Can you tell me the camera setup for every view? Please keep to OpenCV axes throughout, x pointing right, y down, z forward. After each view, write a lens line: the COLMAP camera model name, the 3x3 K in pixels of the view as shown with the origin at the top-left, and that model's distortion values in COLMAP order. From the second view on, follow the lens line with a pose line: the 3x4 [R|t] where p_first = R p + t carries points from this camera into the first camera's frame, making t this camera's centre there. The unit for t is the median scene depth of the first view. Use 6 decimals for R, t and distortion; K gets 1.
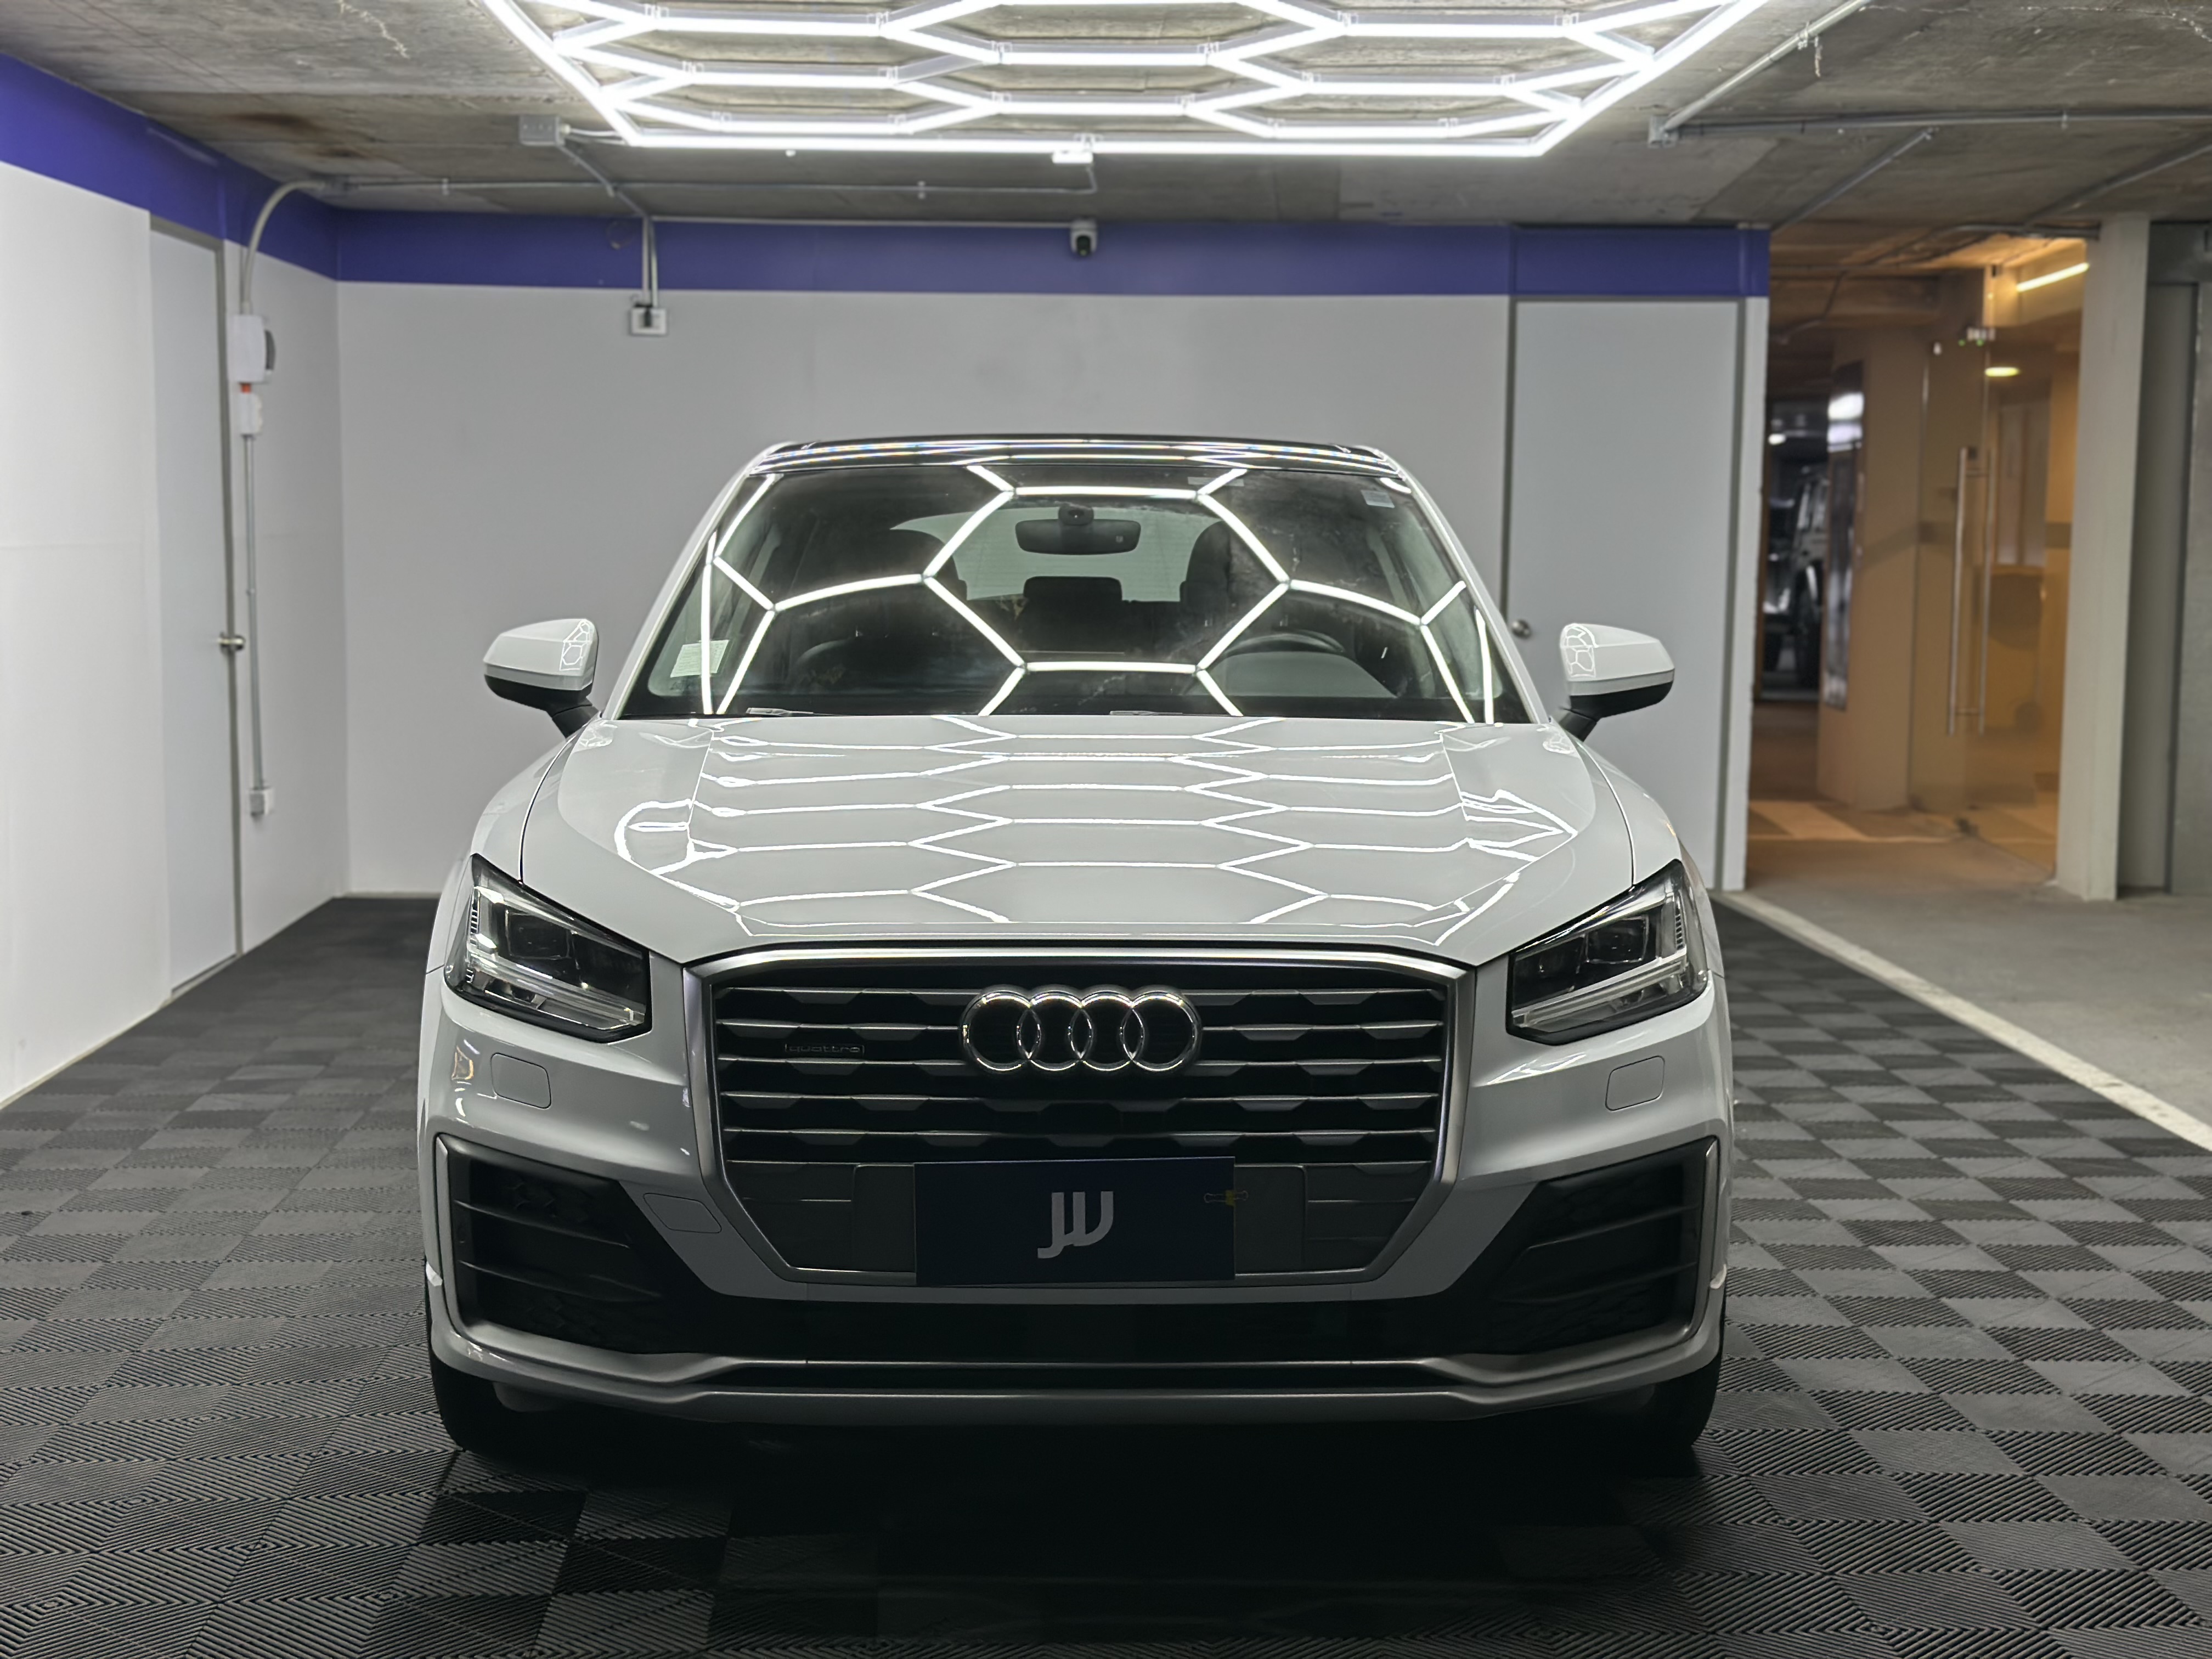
lens RADIAL K [[3102.5, 0, 1106.0], [0, 3102.5, 829.5], [0, 0, 1]] dist [0.178520, -0.082744]
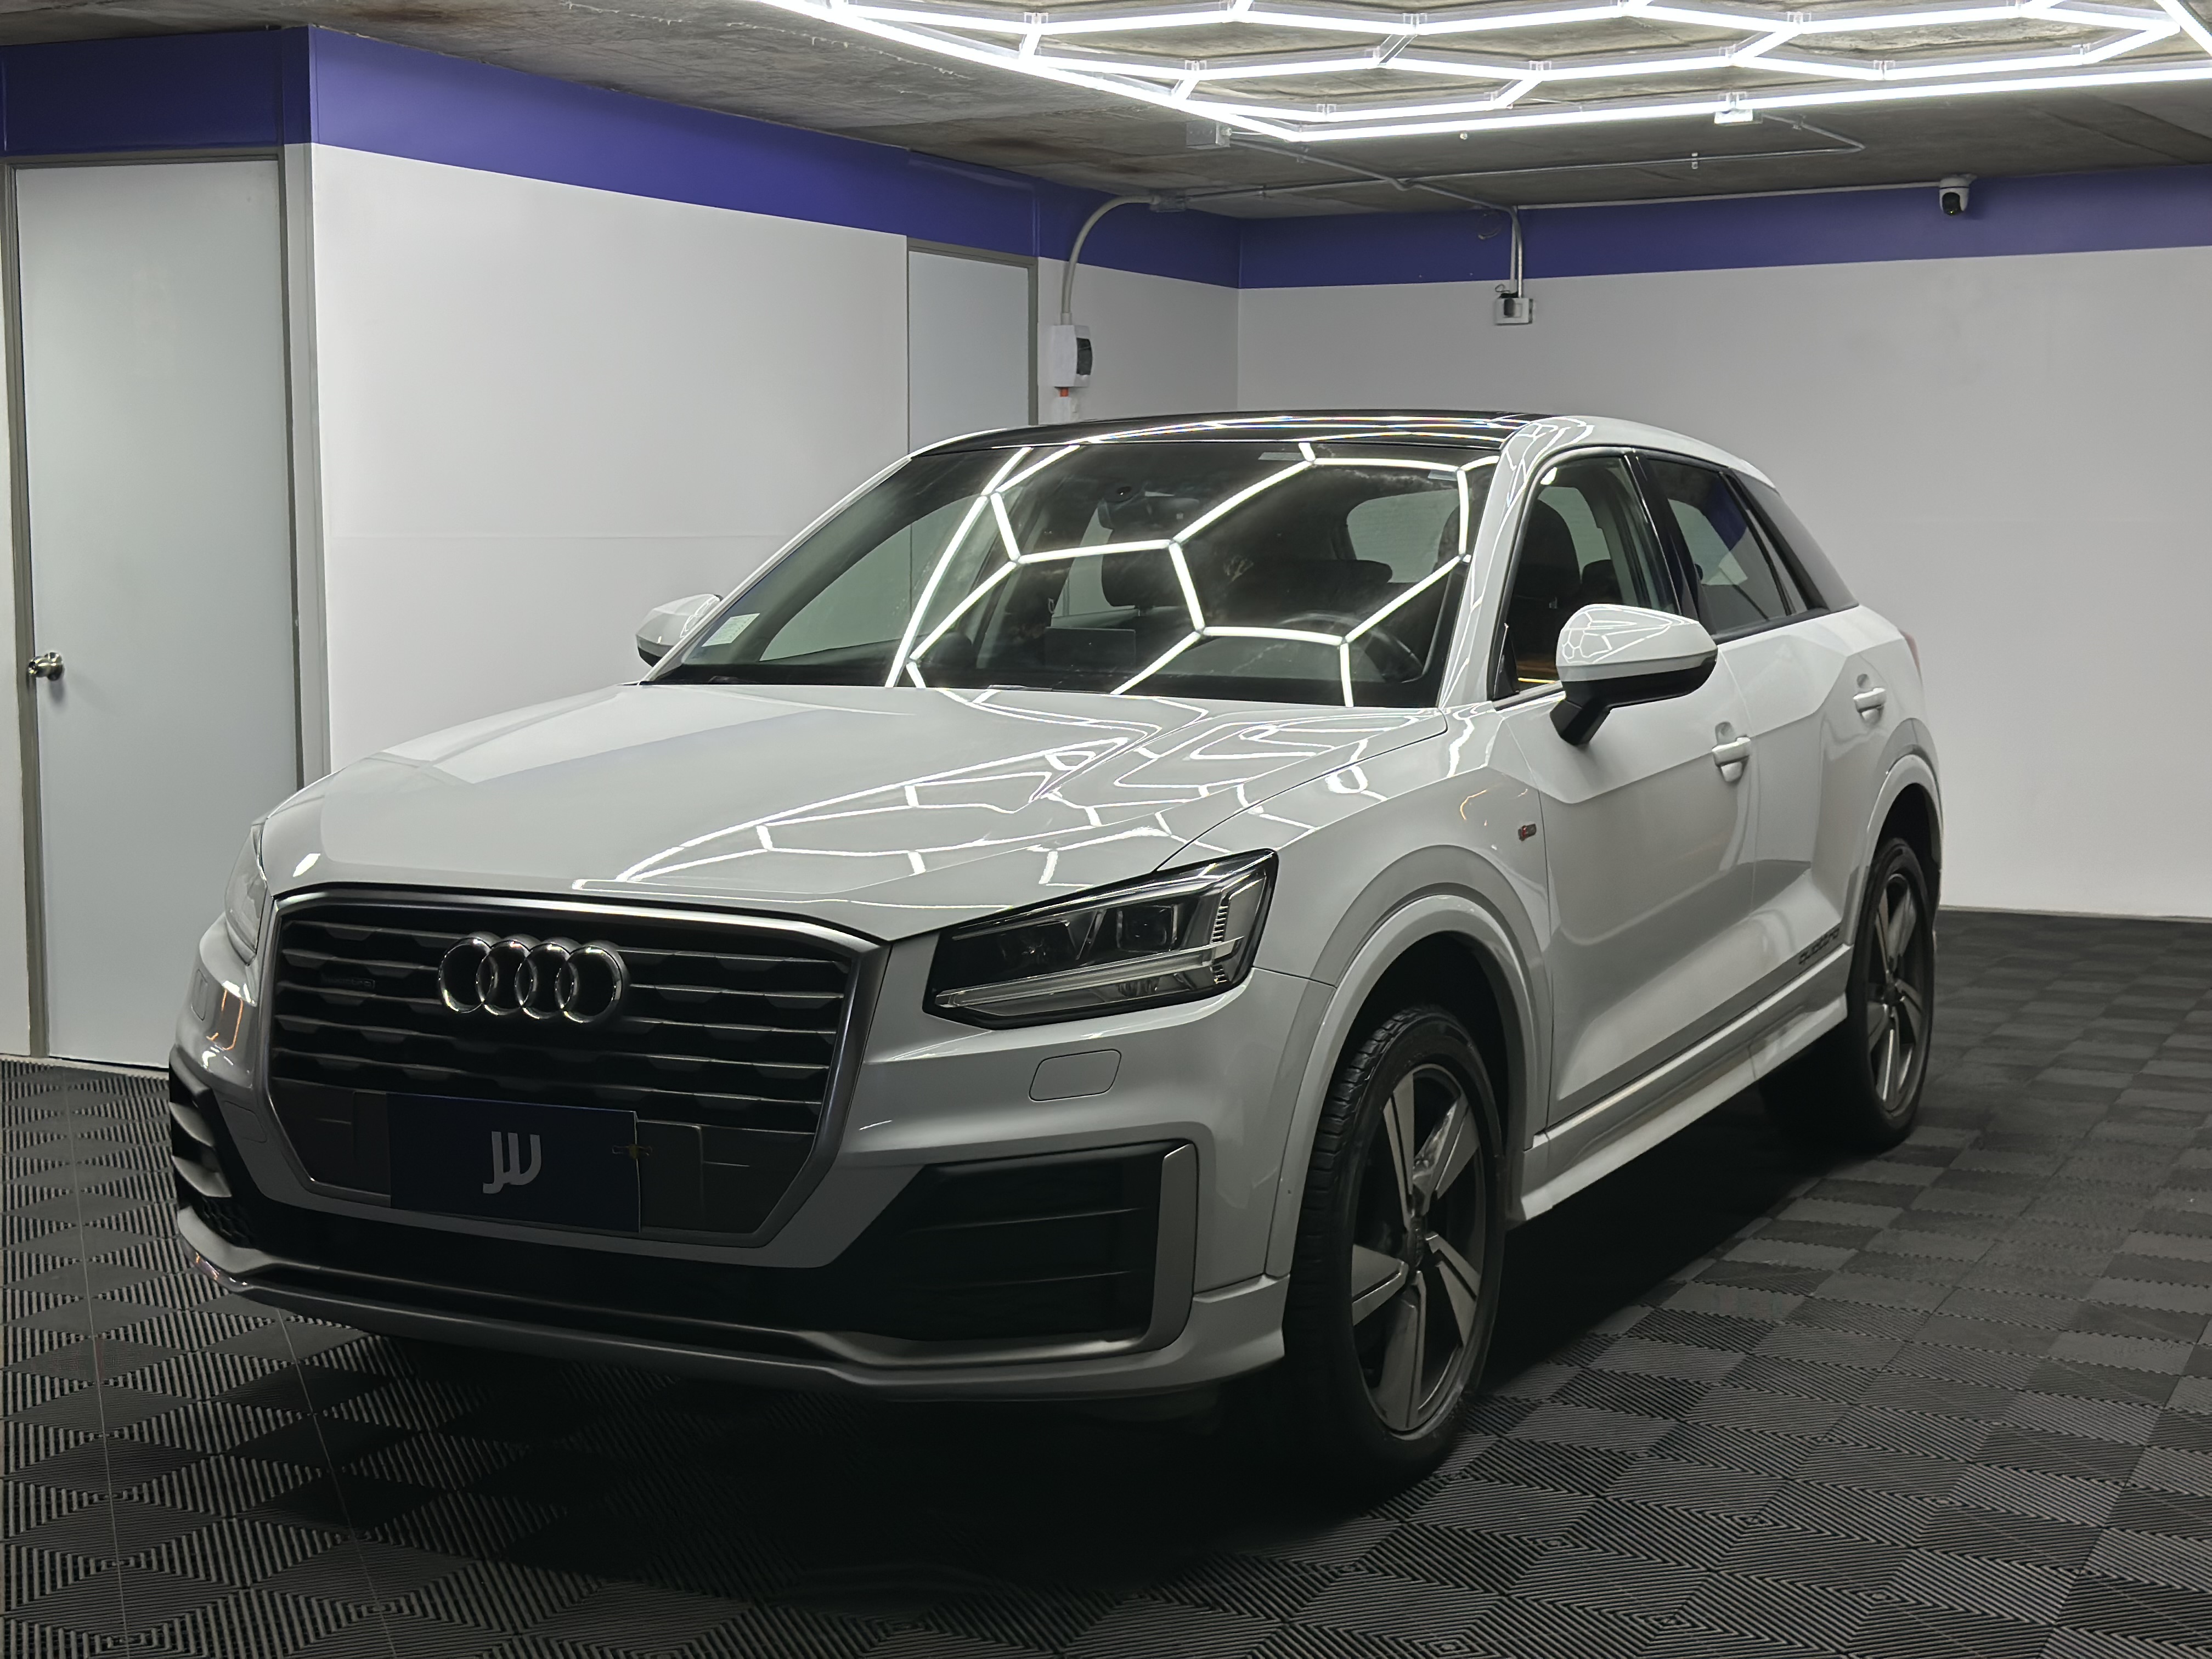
lens RADIAL K [[3102.5, 0, 1106.0], [0, 3102.5, 829.5], [0, 0, 1]] dist [0.178520, -0.082744]
pose [[0.874156, 0.042856, -0.483751, 0.632256], [-0.042780, 0.999022, 0.011200, -0.005130], [0.483758, 0.010905, 0.875134, 0.166893]]
